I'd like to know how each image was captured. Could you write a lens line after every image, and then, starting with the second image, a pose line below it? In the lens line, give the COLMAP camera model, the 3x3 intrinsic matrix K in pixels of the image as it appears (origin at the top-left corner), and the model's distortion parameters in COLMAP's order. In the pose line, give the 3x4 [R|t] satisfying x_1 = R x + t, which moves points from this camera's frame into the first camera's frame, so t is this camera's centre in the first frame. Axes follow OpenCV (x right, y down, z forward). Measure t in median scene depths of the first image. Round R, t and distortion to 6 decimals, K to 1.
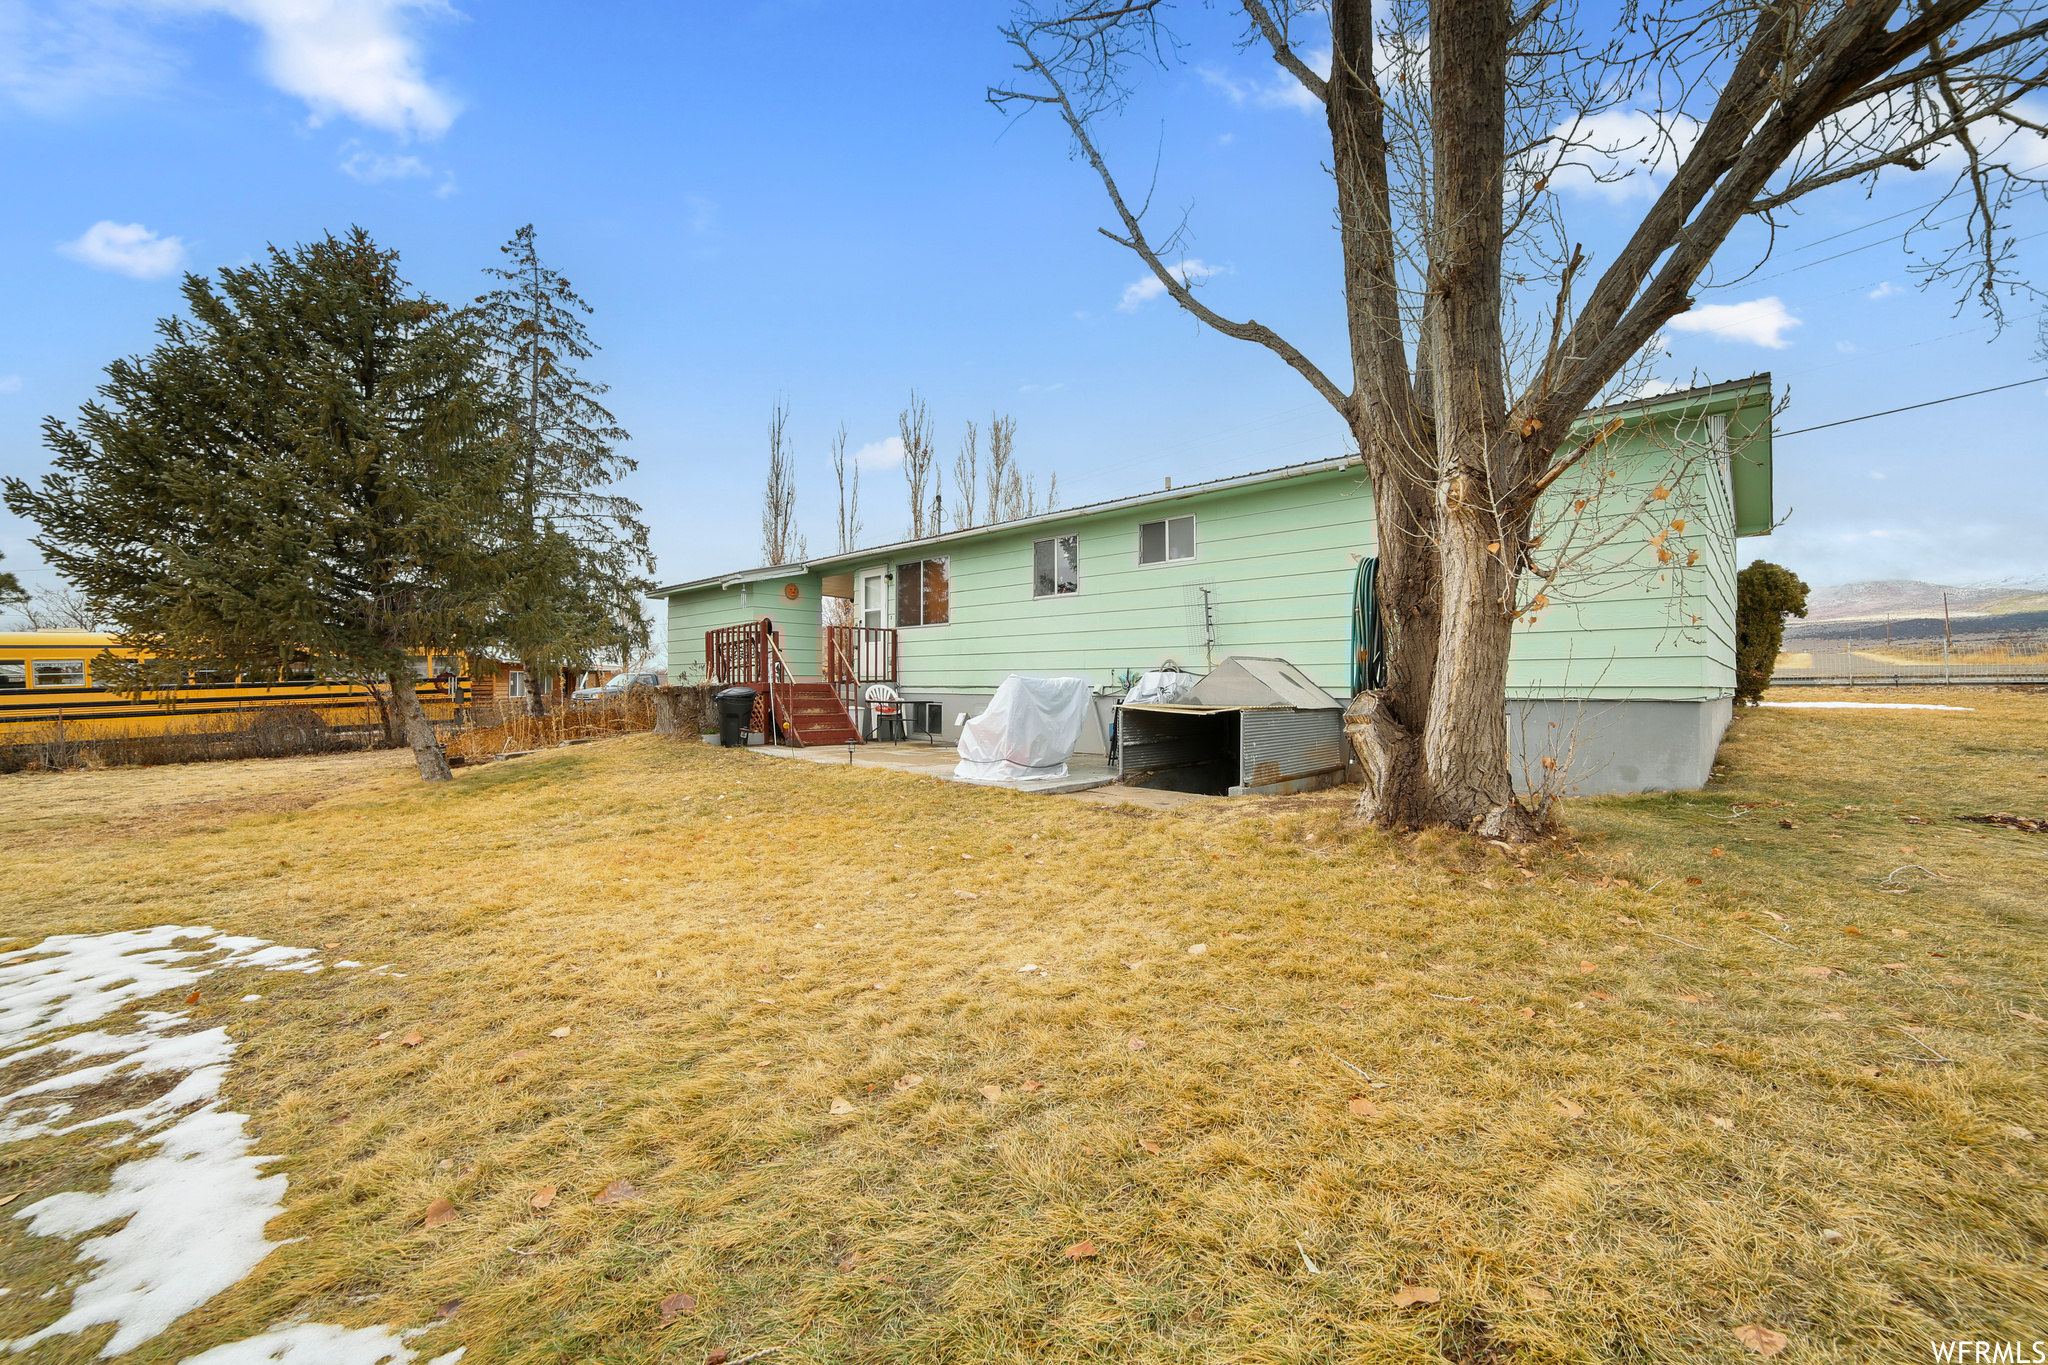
lens RADIAL K [[798.0, 0, 1024.0], [0, 798.0, 682.5], [0, 0, 1]] dist [-0.069695, 0.026093]
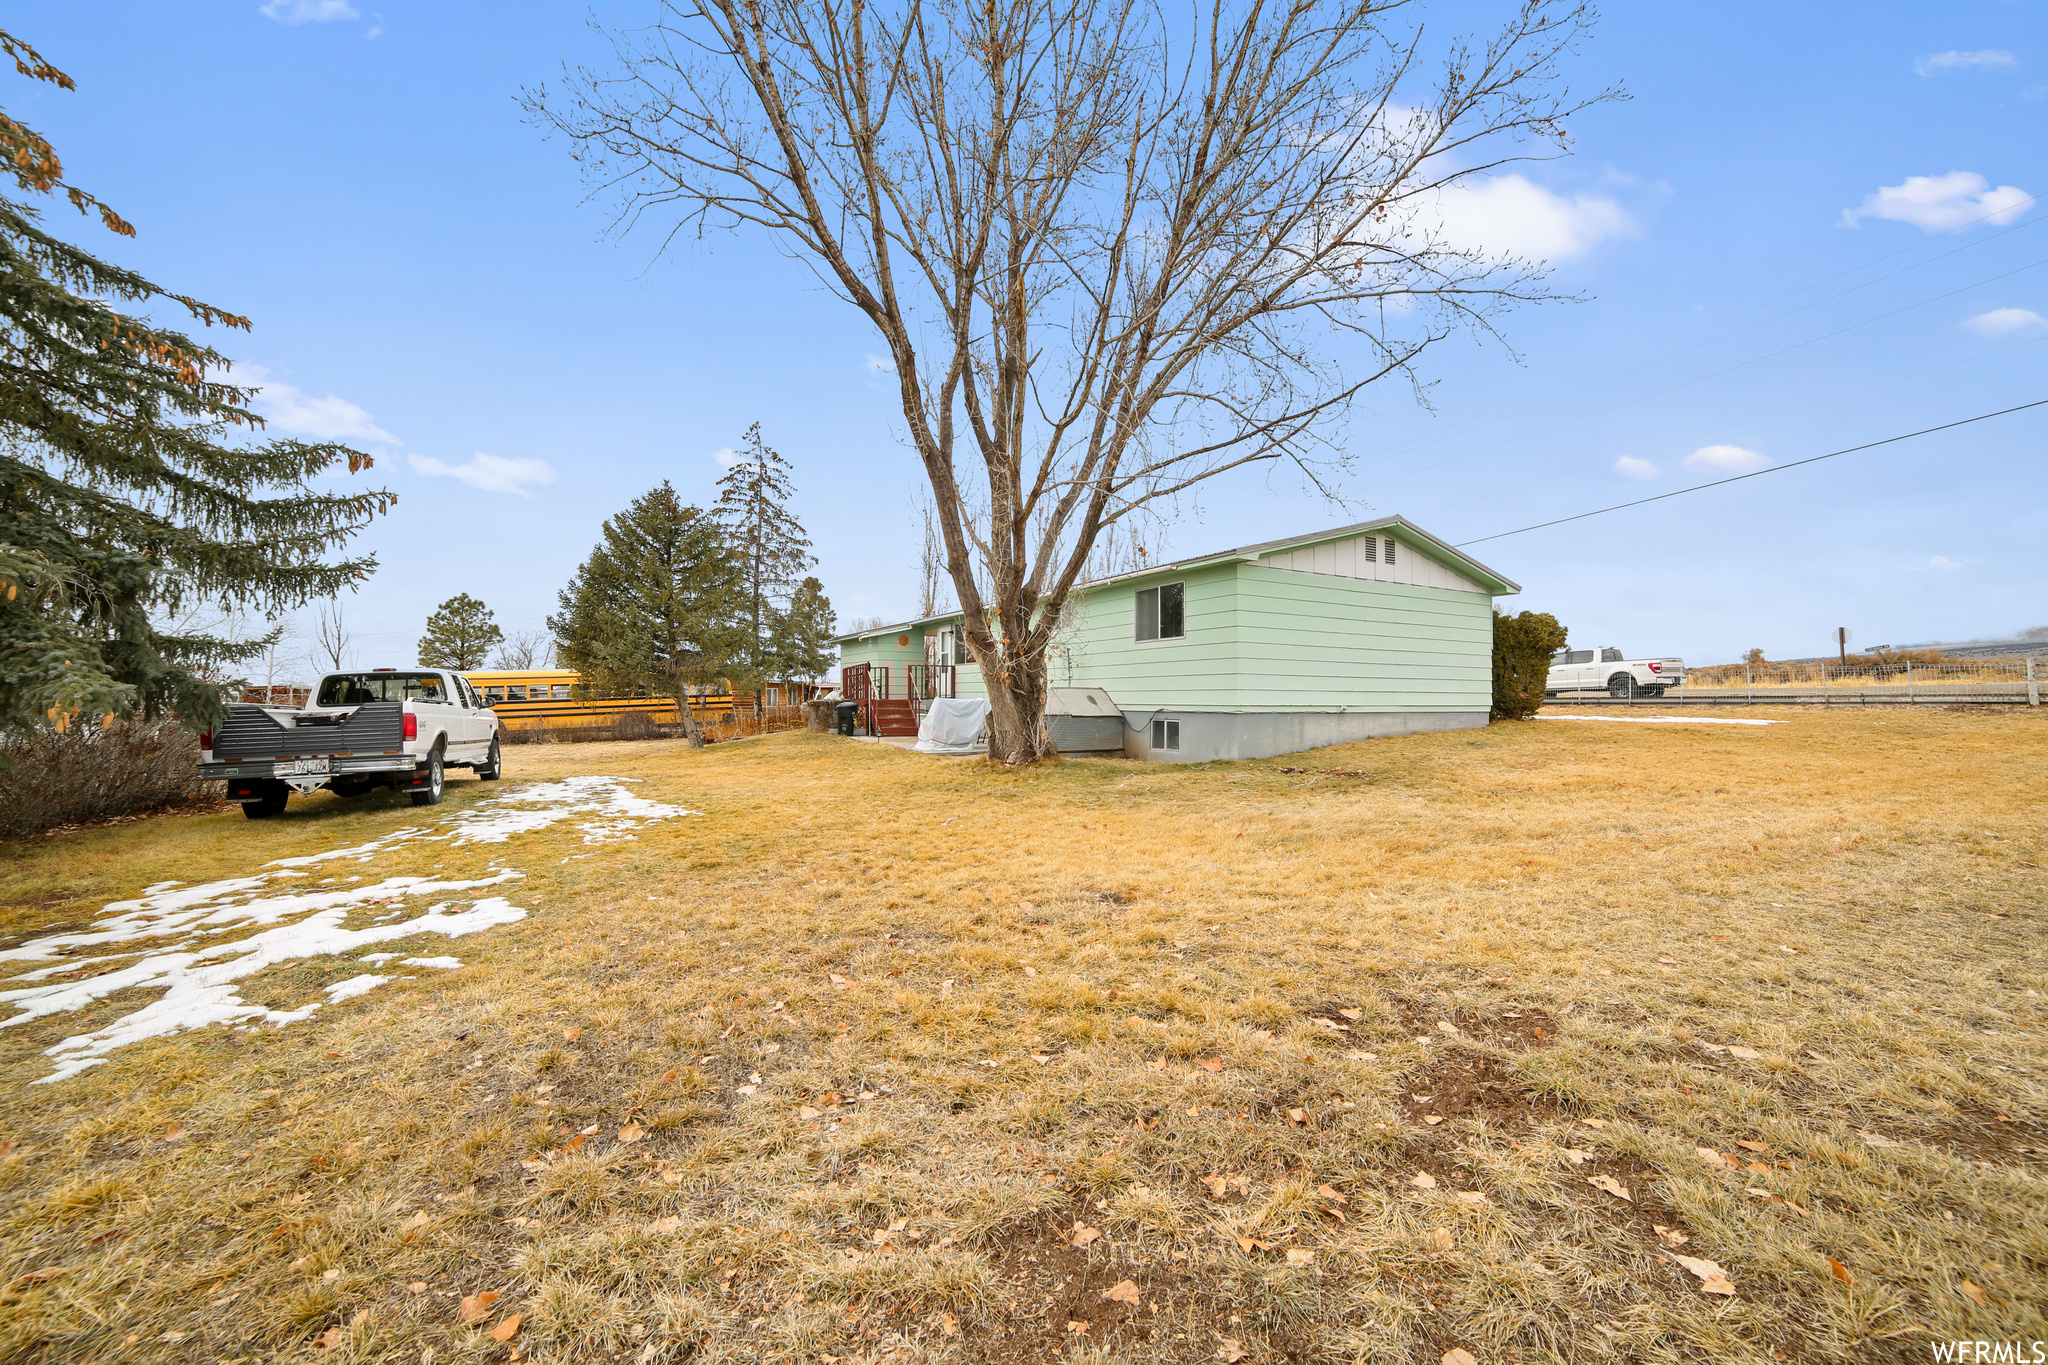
lens RADIAL K [[798.0, 0, 1024.0], [0, 798.0, 682.5], [0, 0, 1]] dist [-0.069695, 0.026093]
pose [[0.953073, -0.002940, -0.302726, 0.472335], [-0.001962, 0.999872, -0.015887, -0.008796], [0.302734, 0.015735, 0.952945, -0.491170]]
